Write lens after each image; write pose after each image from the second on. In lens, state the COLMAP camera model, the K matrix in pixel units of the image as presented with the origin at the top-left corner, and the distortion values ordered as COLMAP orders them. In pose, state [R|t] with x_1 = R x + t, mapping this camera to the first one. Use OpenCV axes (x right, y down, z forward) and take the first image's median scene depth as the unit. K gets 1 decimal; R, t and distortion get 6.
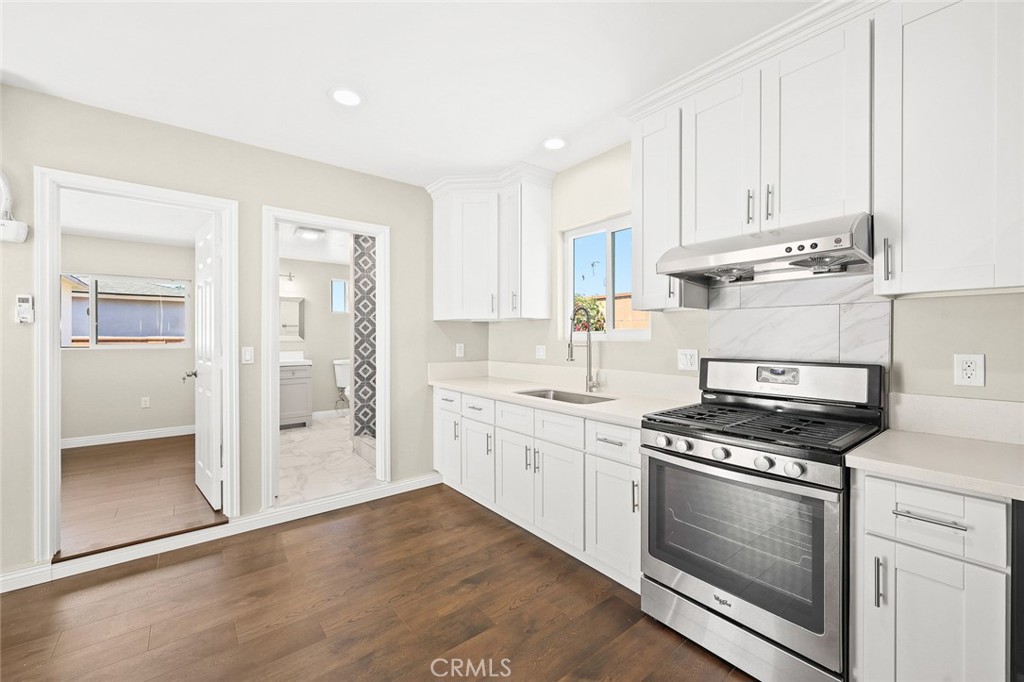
lens RADIAL K [[413.3, 0, 508.1], [0, 413.3, 338.9], [0, 0, 1]] dist [-0.000037, -0.000013]
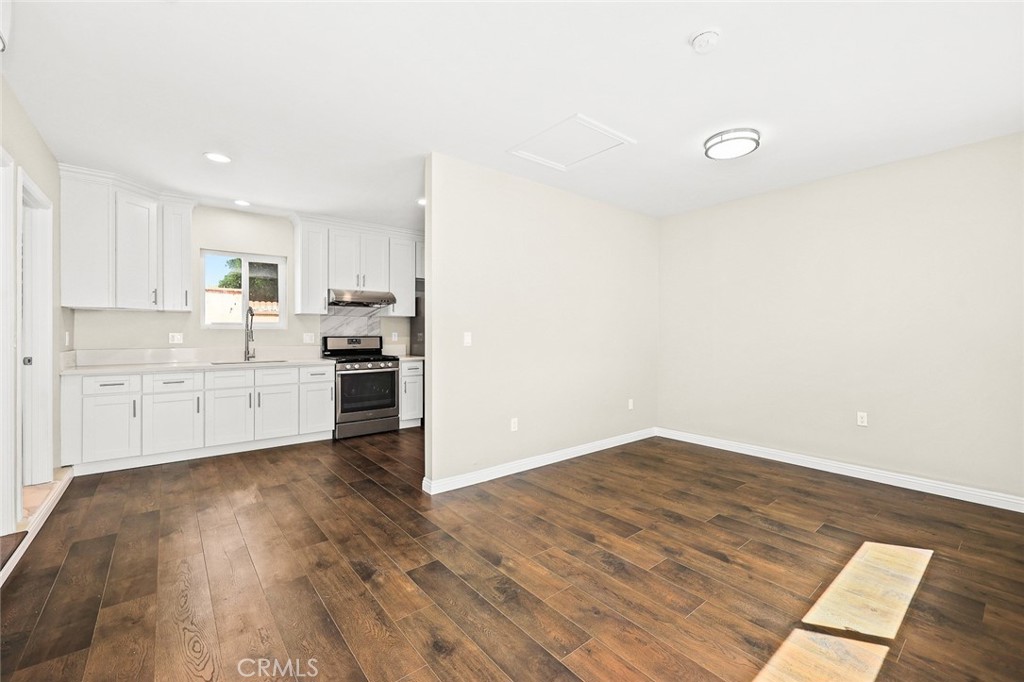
lens RADIAL K [[423.1, 0, 510.6], [0, 423.1, 332.6], [0, 0, 1]] dist [0.012590, -0.000019]
pose [[-0.015483, 0.000767, 0.999880, -1.681466], [0.004632, 0.999989, -0.000695, 0.028381], [-0.999869, 0.004621, -0.015486, 0.010422]]
